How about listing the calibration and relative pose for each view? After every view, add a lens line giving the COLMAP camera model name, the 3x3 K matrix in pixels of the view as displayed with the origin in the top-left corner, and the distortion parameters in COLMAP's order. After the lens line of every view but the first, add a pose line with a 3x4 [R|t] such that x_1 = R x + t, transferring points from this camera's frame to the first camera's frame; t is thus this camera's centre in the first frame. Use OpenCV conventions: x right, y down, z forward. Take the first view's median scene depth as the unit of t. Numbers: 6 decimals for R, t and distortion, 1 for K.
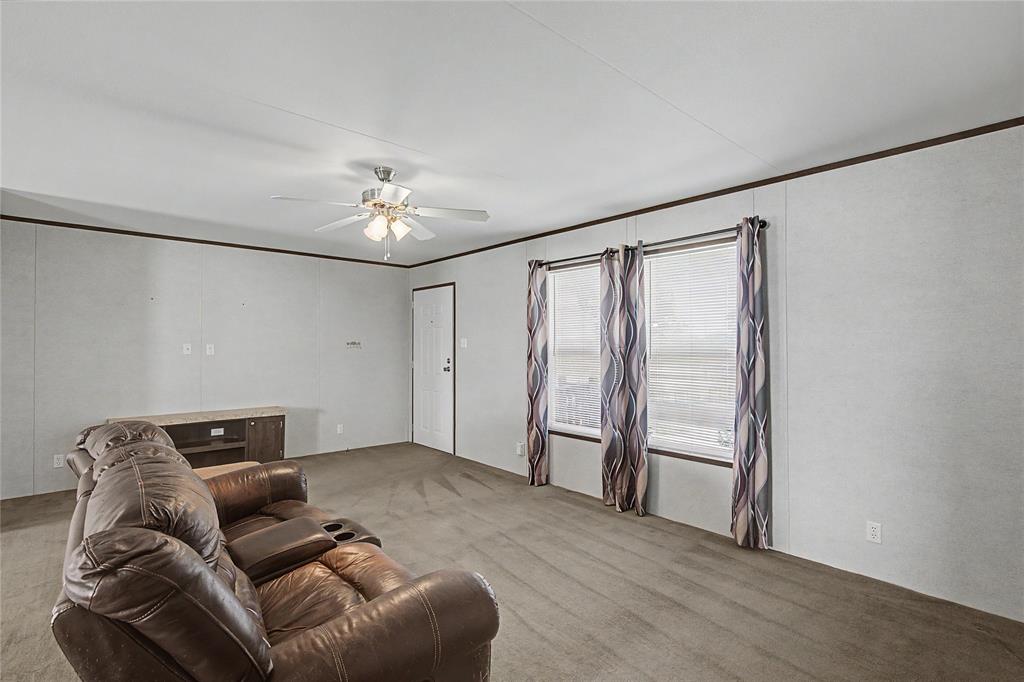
lens RADIAL K [[483.6, 0, 515.1], [0, 483.6, 349.1], [0, 0, 1]] dist [-0.009615, 0.001717]
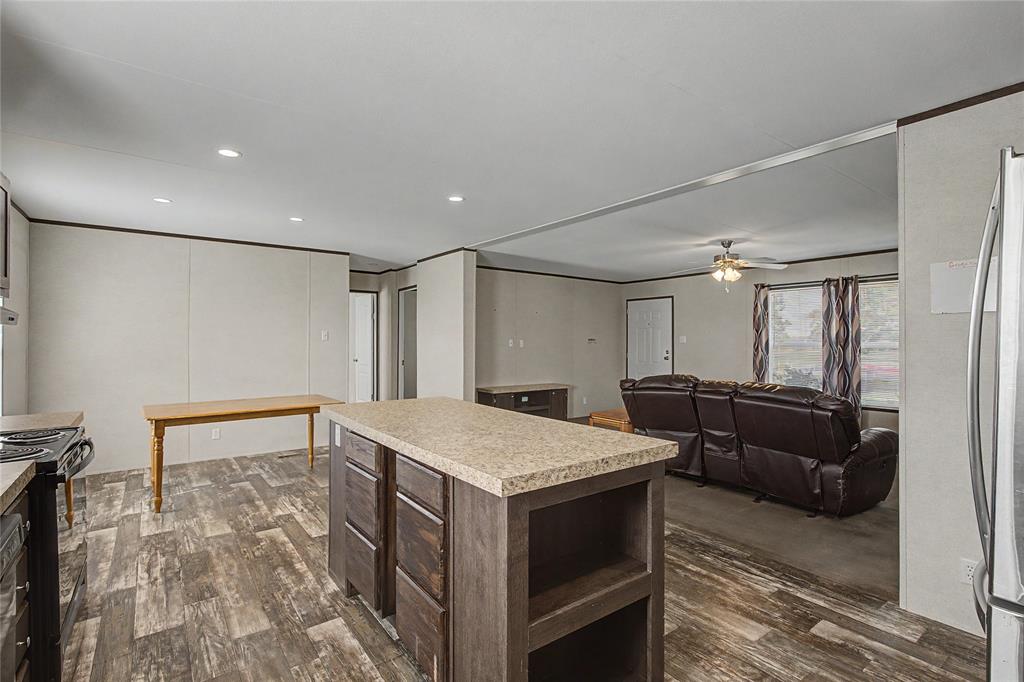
lens RADIAL K [[483.6, 0, 493.5], [0, 483.6, 351.2], [0, 0, 1]] dist [-0.009615, 0.001717]
pose [[0.991498, 0.005332, -0.130011, -0.571967], [-0.003626, 0.999904, 0.013359, 0.005904], [0.130070, -0.012774, 0.991423, -0.566434]]
